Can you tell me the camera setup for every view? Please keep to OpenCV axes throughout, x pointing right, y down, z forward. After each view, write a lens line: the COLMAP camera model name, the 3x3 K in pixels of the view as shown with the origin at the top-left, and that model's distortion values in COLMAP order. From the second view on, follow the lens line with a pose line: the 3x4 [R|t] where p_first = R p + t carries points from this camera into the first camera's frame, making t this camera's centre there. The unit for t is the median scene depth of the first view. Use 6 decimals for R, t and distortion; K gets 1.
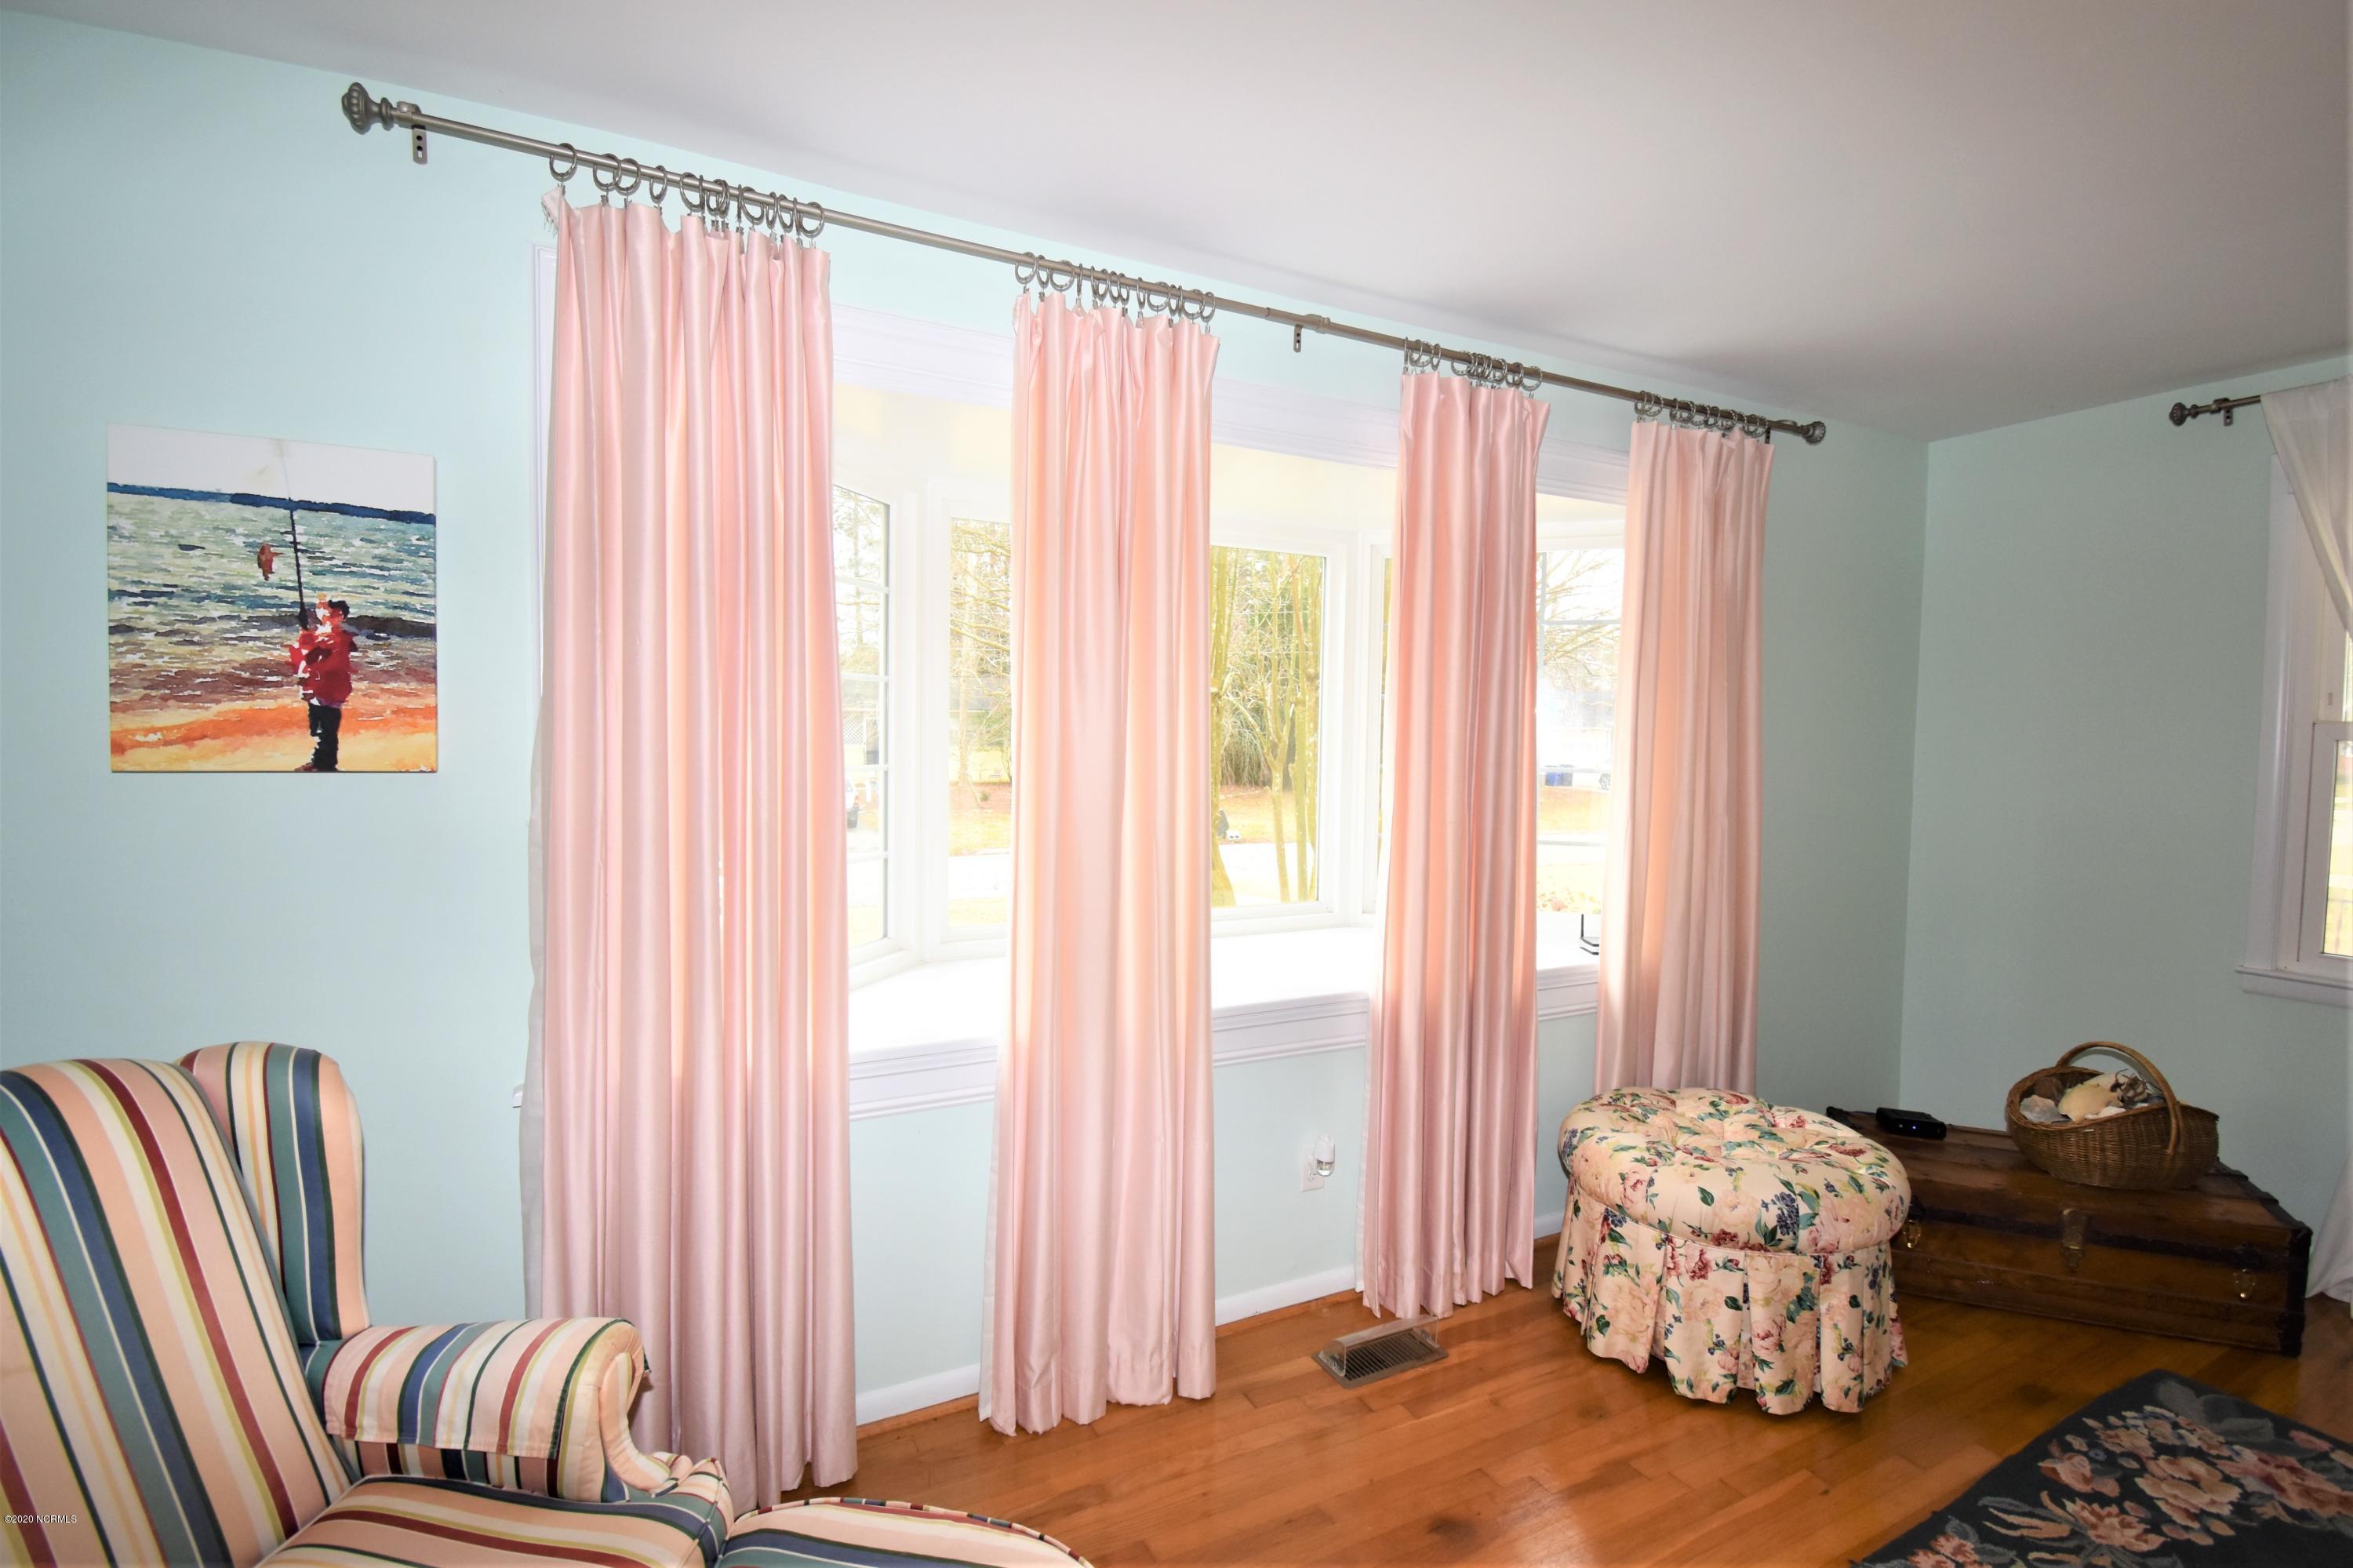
lens RADIAL K [[1105.1, 0, 1145.3], [0, 1105.1, 777.2], [0, 0, 1]] dist [0.022904, -0.025574]
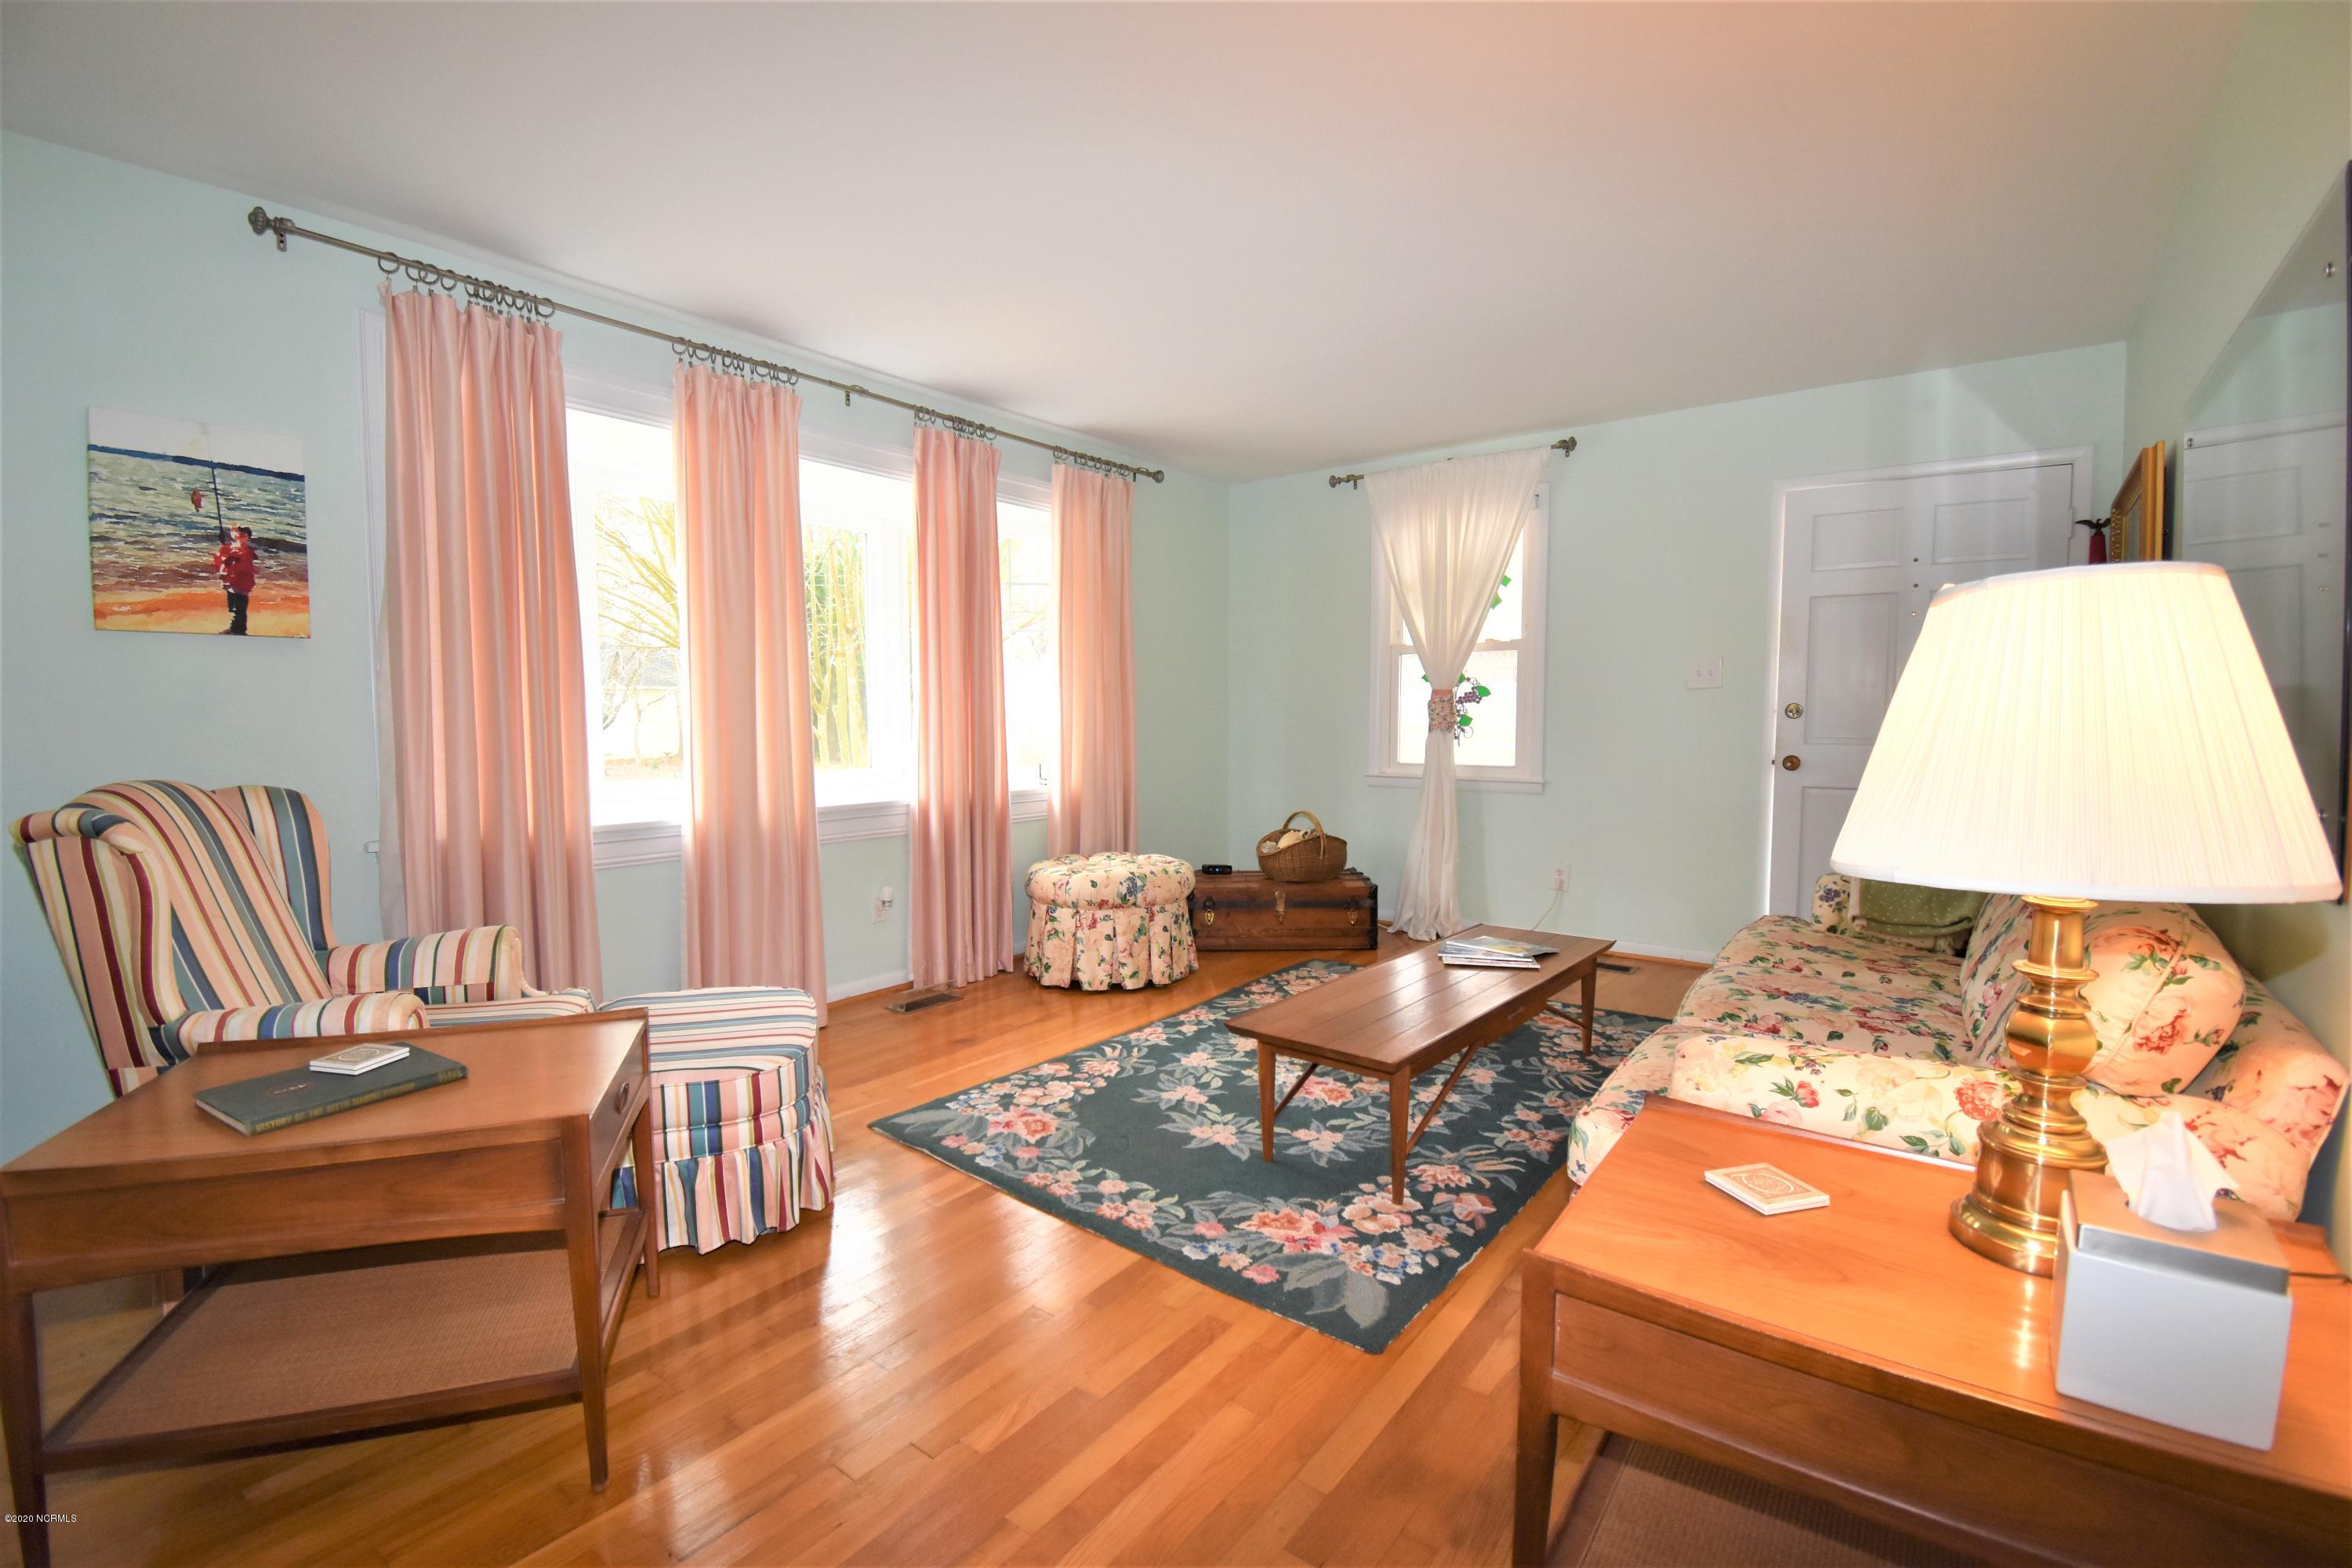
lens RADIAL K [[1060.5, 0, 1167.6], [0, 1060.5, 767.0], [0, 0, 1]] dist [0.021696, -0.027415]
pose [[0.900656, -0.042271, 0.432472, -0.157154], [0.037907, 0.999106, 0.018711, 0.152334], [-0.432877, -0.000459, 0.901453, -0.694000]]
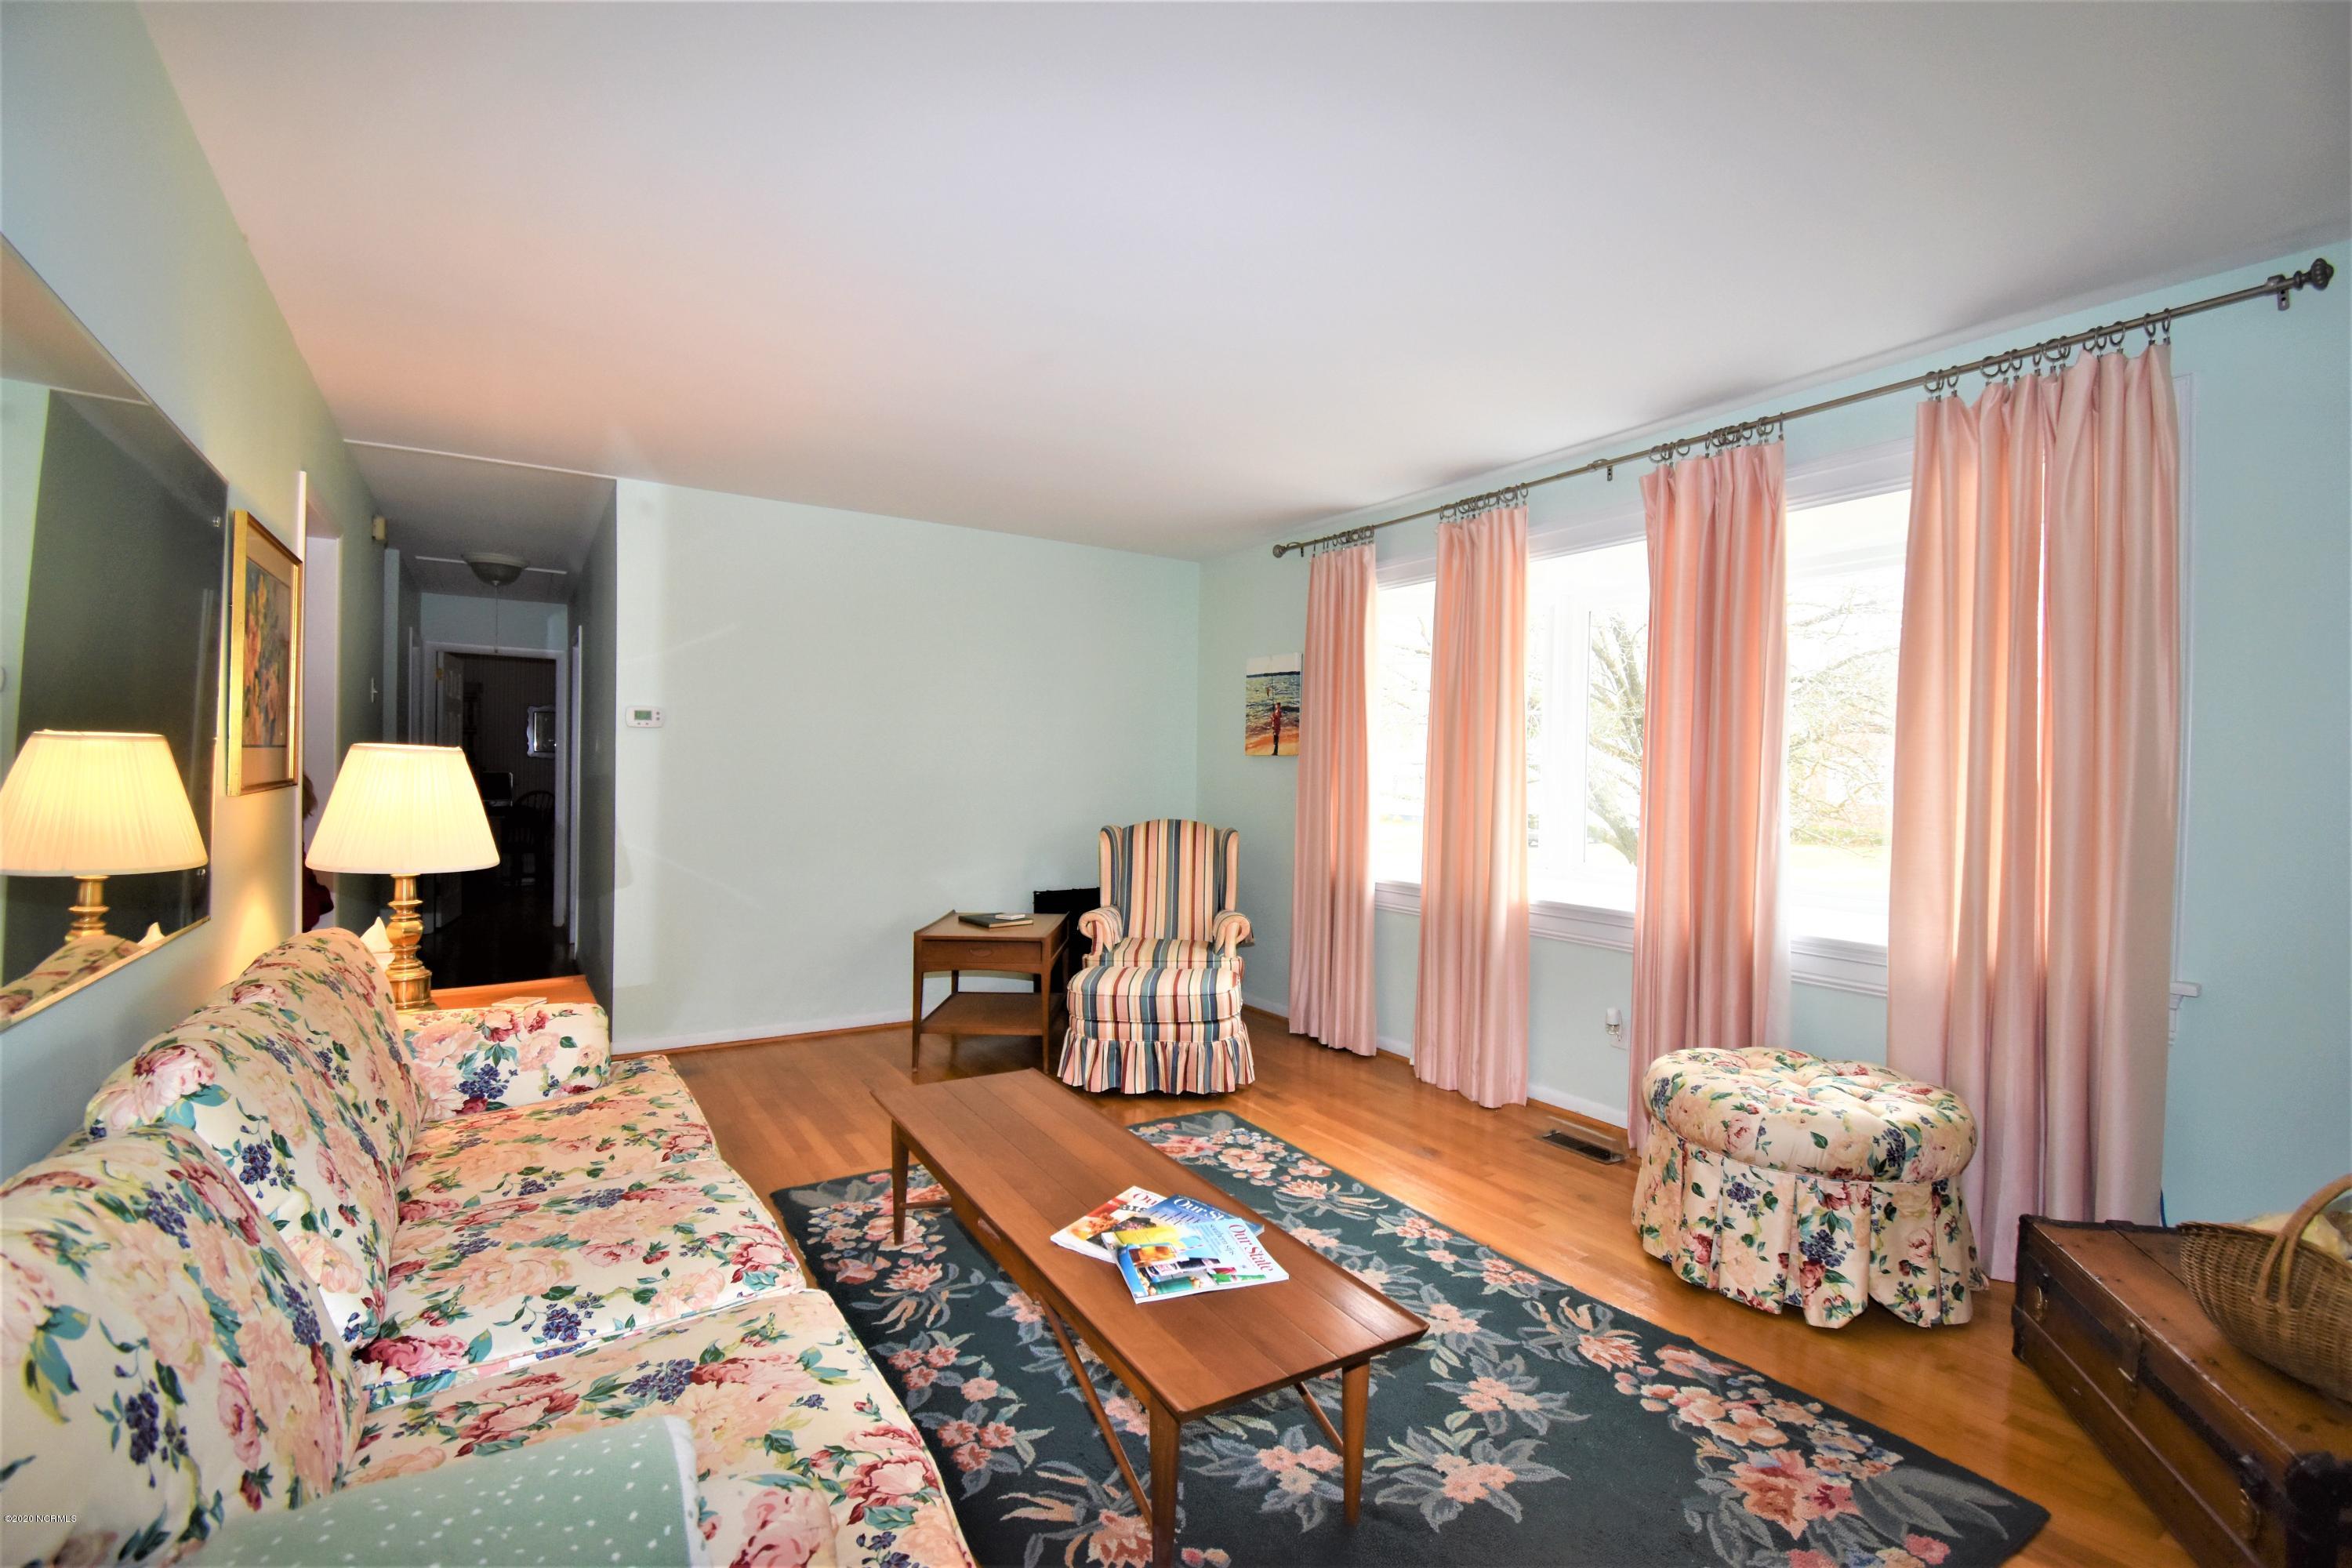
lens RADIAL K [[1060.5, 0, 1167.6], [0, 1060.5, 767.0], [0, 0, 1]] dist [0.021696, -0.027415]
pose [[0.081168, -0.022963, -0.996436, 1.713645], [-0.062778, 0.997632, -0.028104, 0.099974], [0.994721, 0.064835, 0.079534, 0.334459]]
